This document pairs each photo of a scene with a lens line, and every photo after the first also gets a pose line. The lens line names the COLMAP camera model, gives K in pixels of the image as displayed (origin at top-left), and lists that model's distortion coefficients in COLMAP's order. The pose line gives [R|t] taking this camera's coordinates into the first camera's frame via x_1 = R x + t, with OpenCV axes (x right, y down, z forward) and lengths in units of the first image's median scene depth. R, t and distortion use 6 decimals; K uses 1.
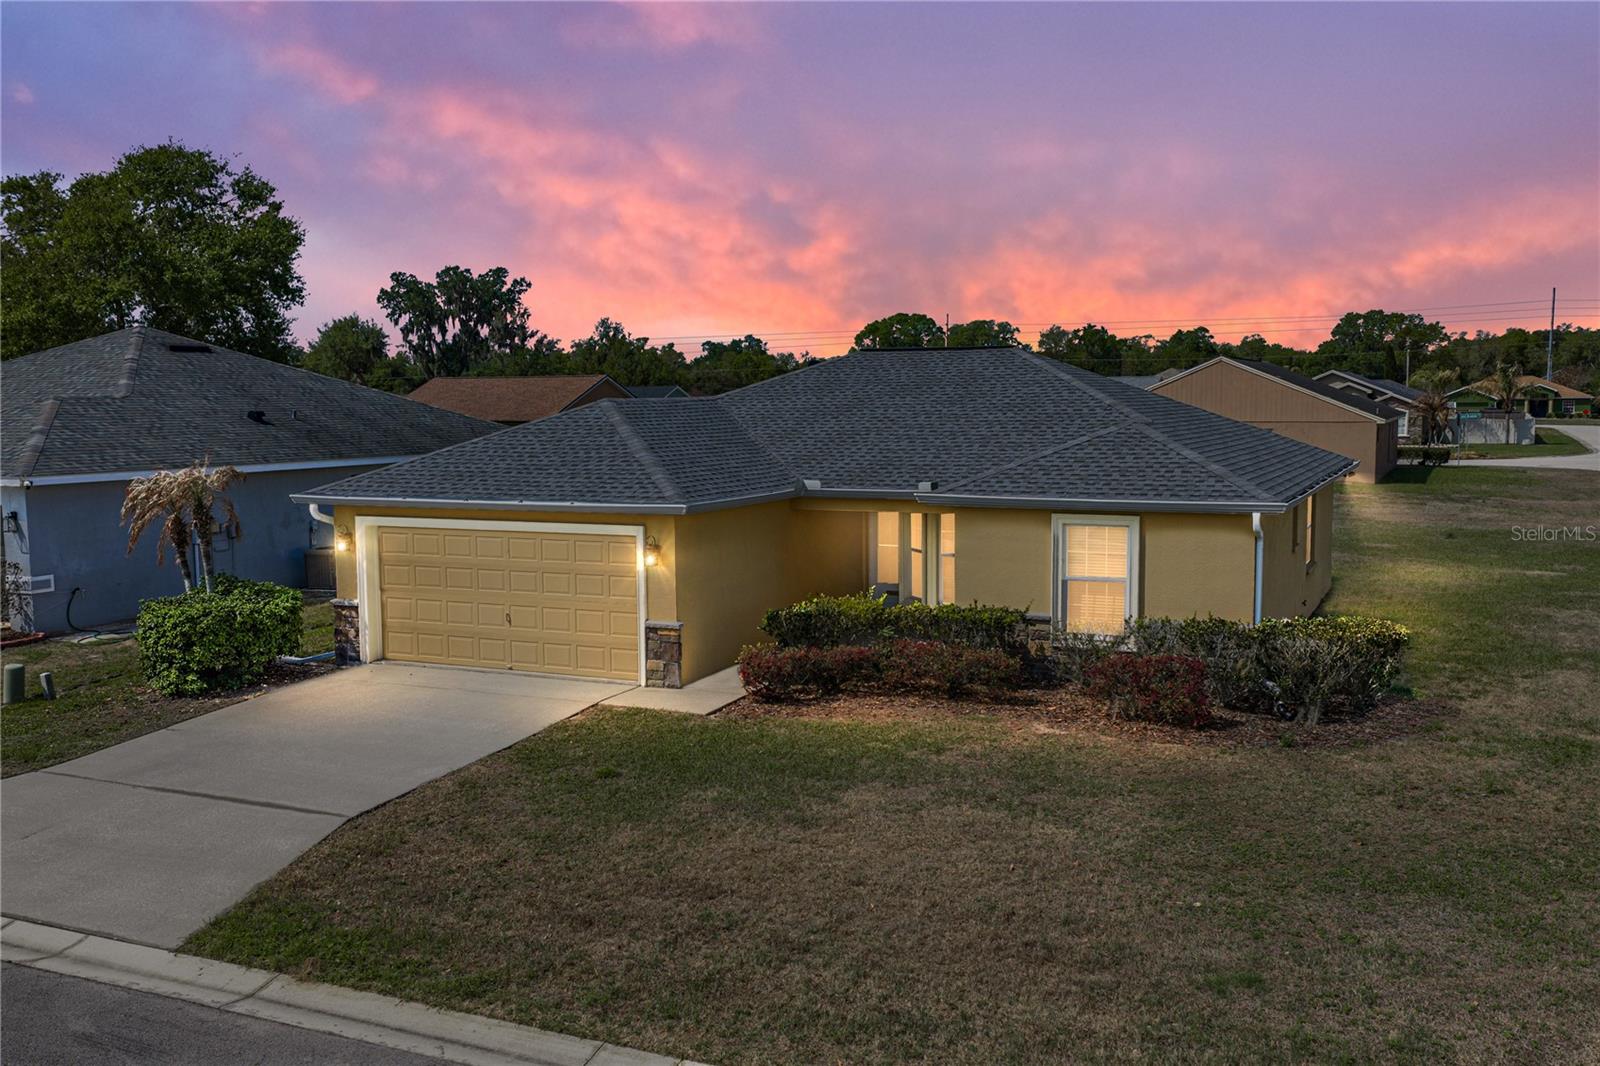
lens RADIAL K [[1413.0, 0, 800.0], [0, 1413.0, 533.0], [0, 0, 1]] dist [0.026728, 0.002544]
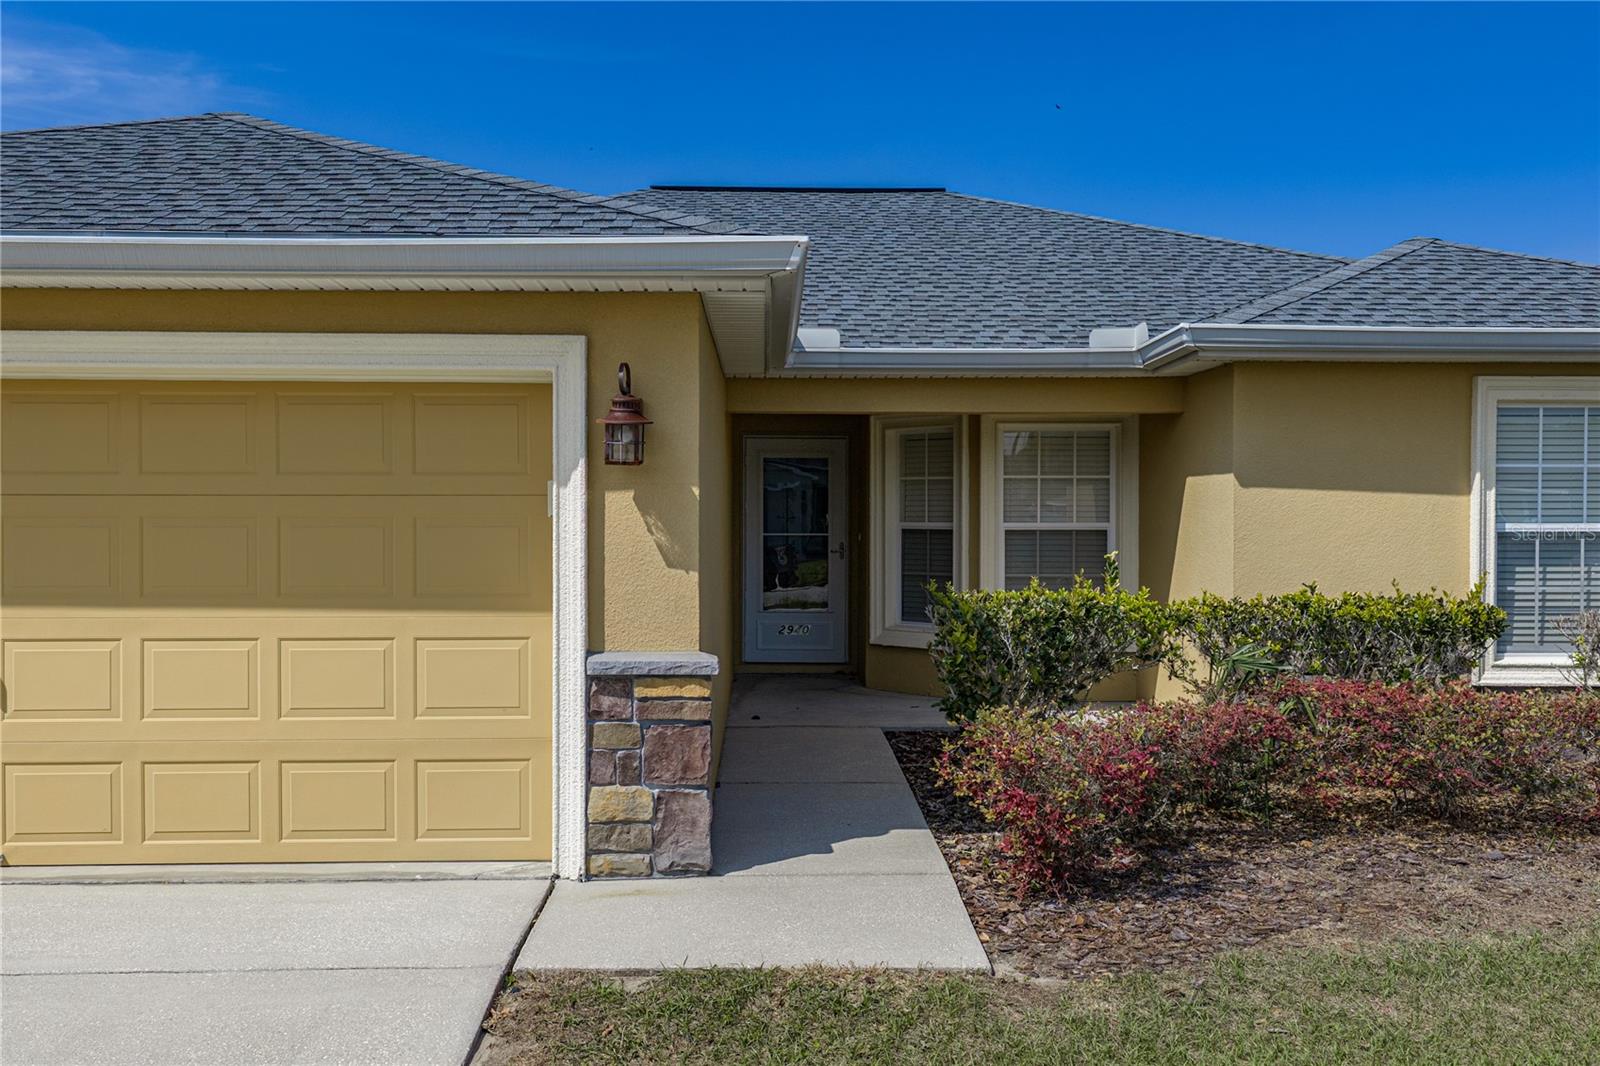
lens RADIAL K [[1413.0, 0, 800.0], [0, 1413.0, 533.0], [0, 0, 1]] dist [0.026728, 0.002544]
pose [[0.893729, 0.006010, 0.448568, -0.200977], [0.031848, 0.996537, -0.076805, 0.060190], [-0.447476, 0.082929, 0.890442, 0.705090]]
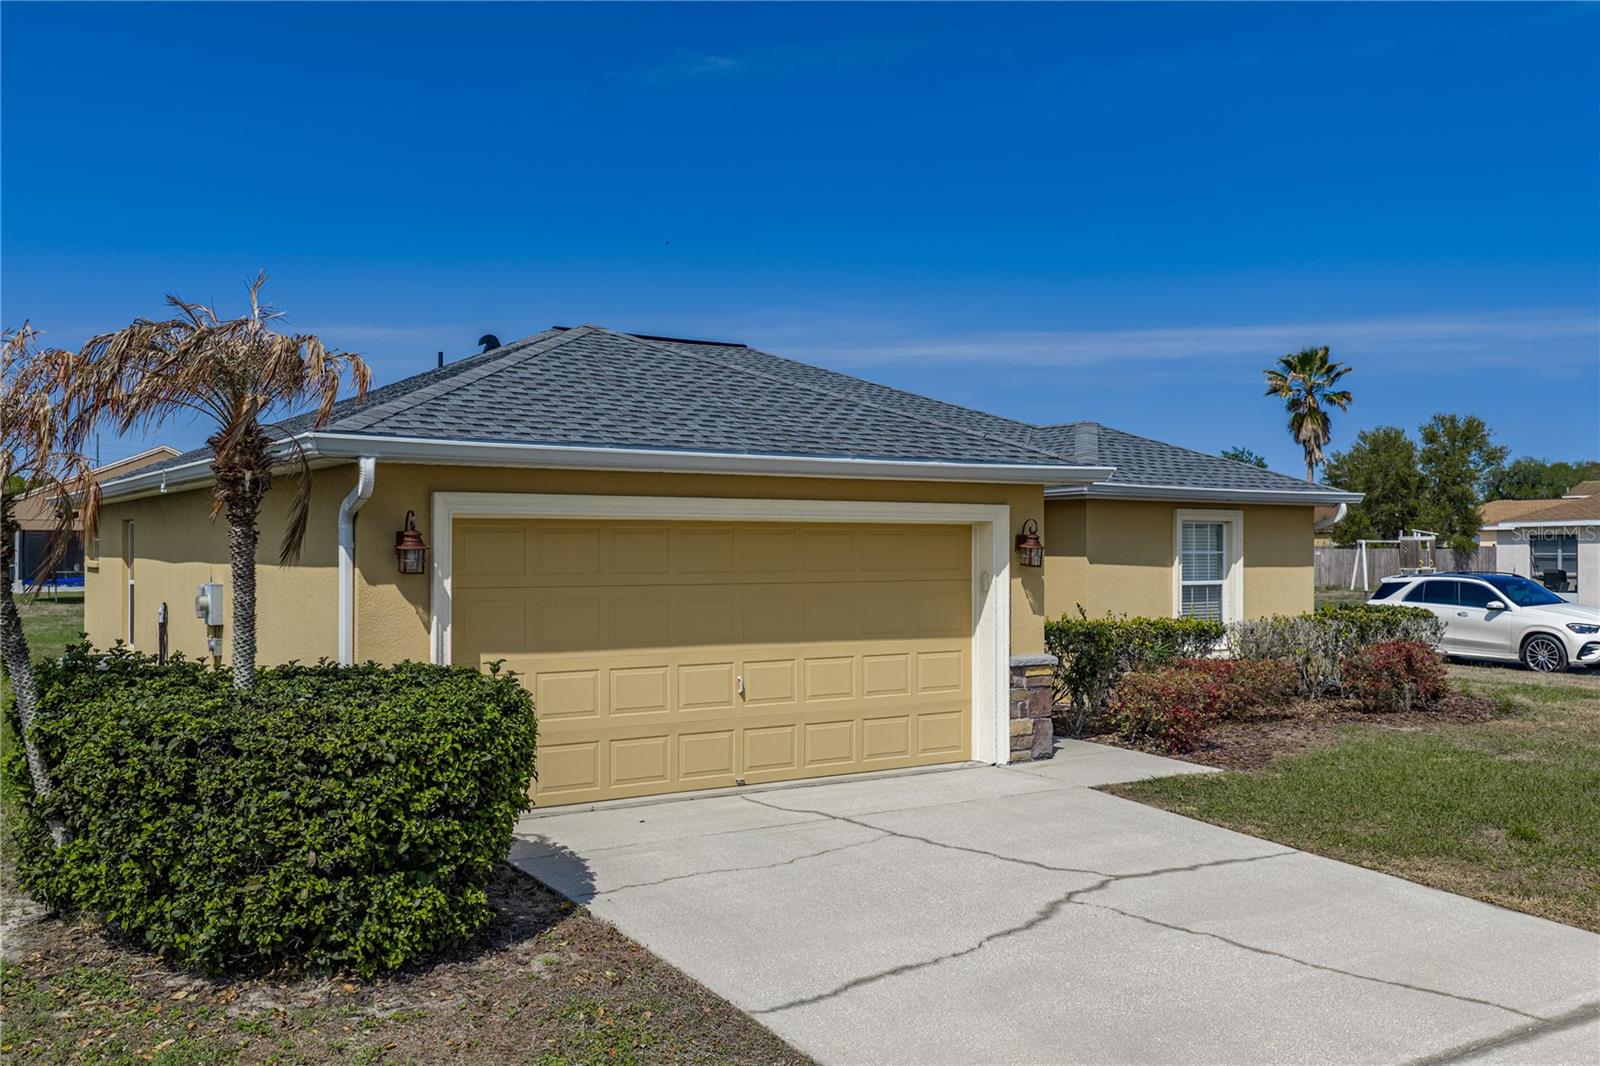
lens RADIAL K [[1399.8, 0, 800.0], [0, 1399.8, 533.0], [0, 0, 1]] dist [0.033831, 0.000949]
pose [[0.527935, 0.018087, 0.849092, -0.679403], [0.075327, 0.994836, -0.068027, 0.042294], [-0.845938, 0.099873, 0.523846, 0.740088]]
